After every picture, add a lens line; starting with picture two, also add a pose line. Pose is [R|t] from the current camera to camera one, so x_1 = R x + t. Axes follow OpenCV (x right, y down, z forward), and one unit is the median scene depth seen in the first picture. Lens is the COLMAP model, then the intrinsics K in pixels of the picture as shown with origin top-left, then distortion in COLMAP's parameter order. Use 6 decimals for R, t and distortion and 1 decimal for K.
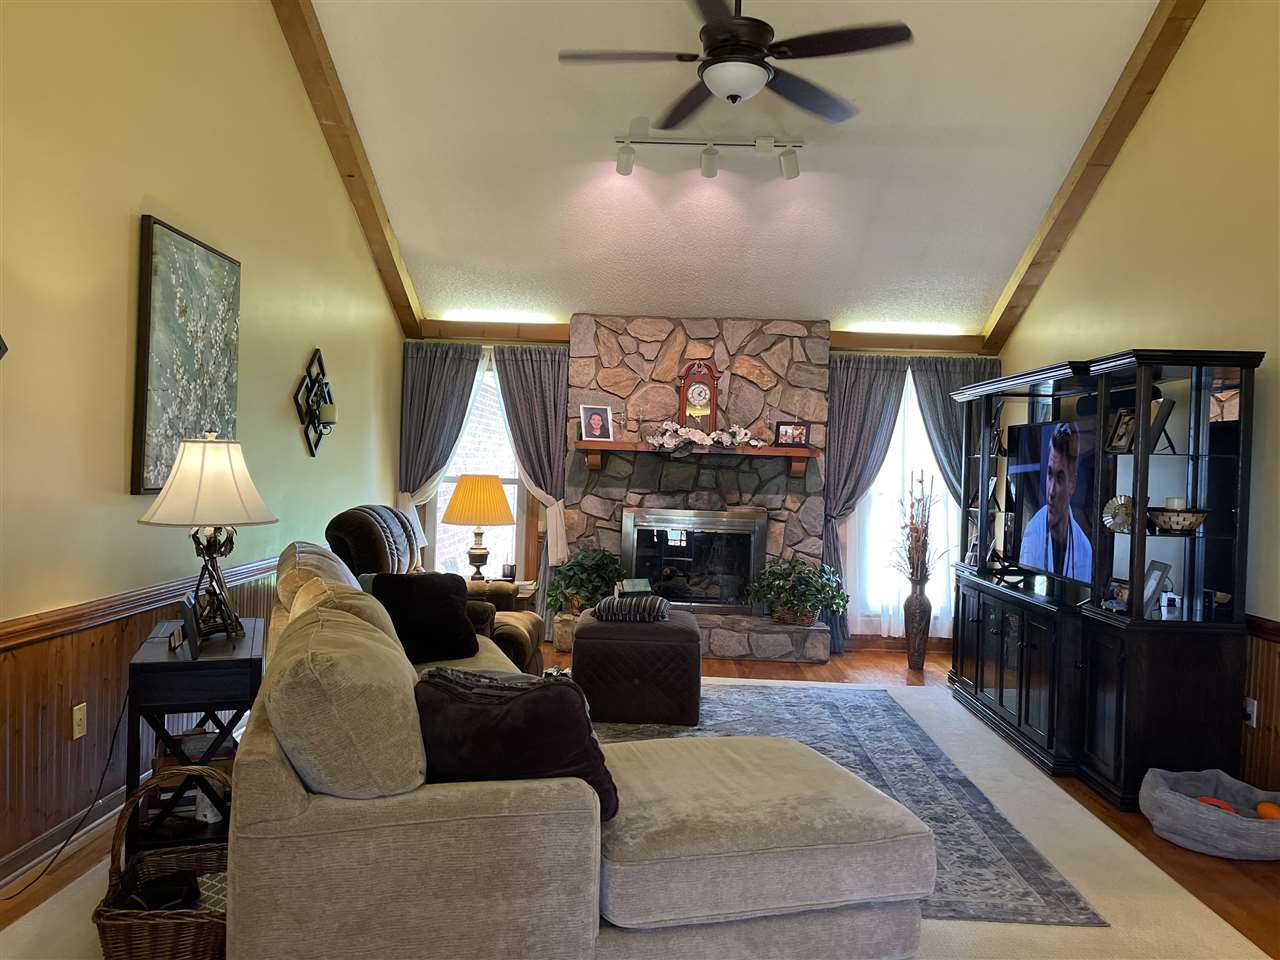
lens RADIAL K [[959.8, 0, 620.0], [0, 959.8, 490.3], [0, 0, 1]] dist [0.028967, -0.018313]
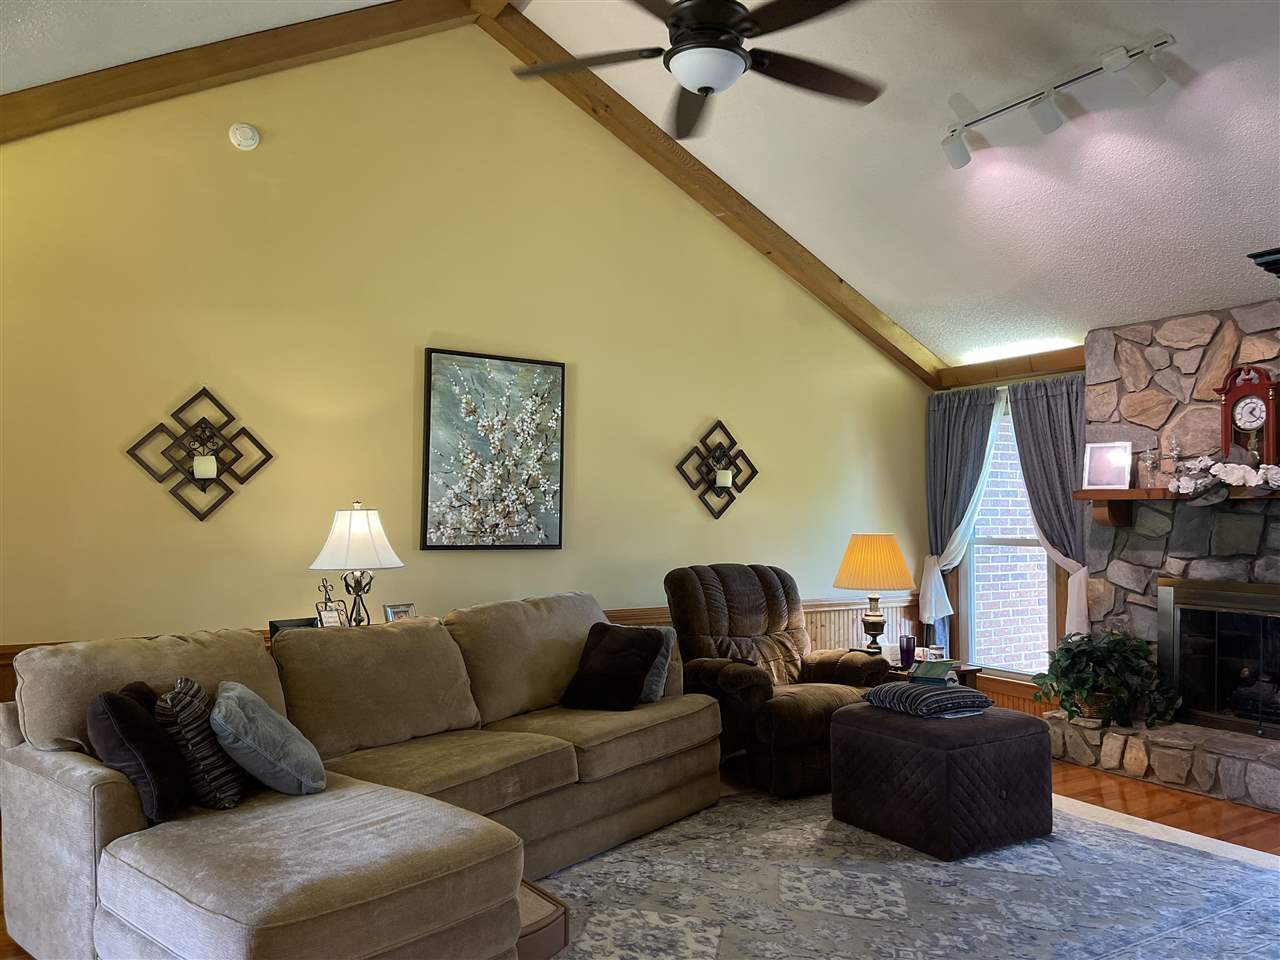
lens RADIAL K [[959.8, 0, 615.9], [0, 959.8, 487.6], [0, 0, 1]] dist [0.028967, -0.018313]
pose [[0.545931, -0.056569, -0.835918, 0.400750], [-0.007566, 0.997345, -0.072434, 0.006291], [0.837796, 0.045868, 0.544054, 0.243944]]
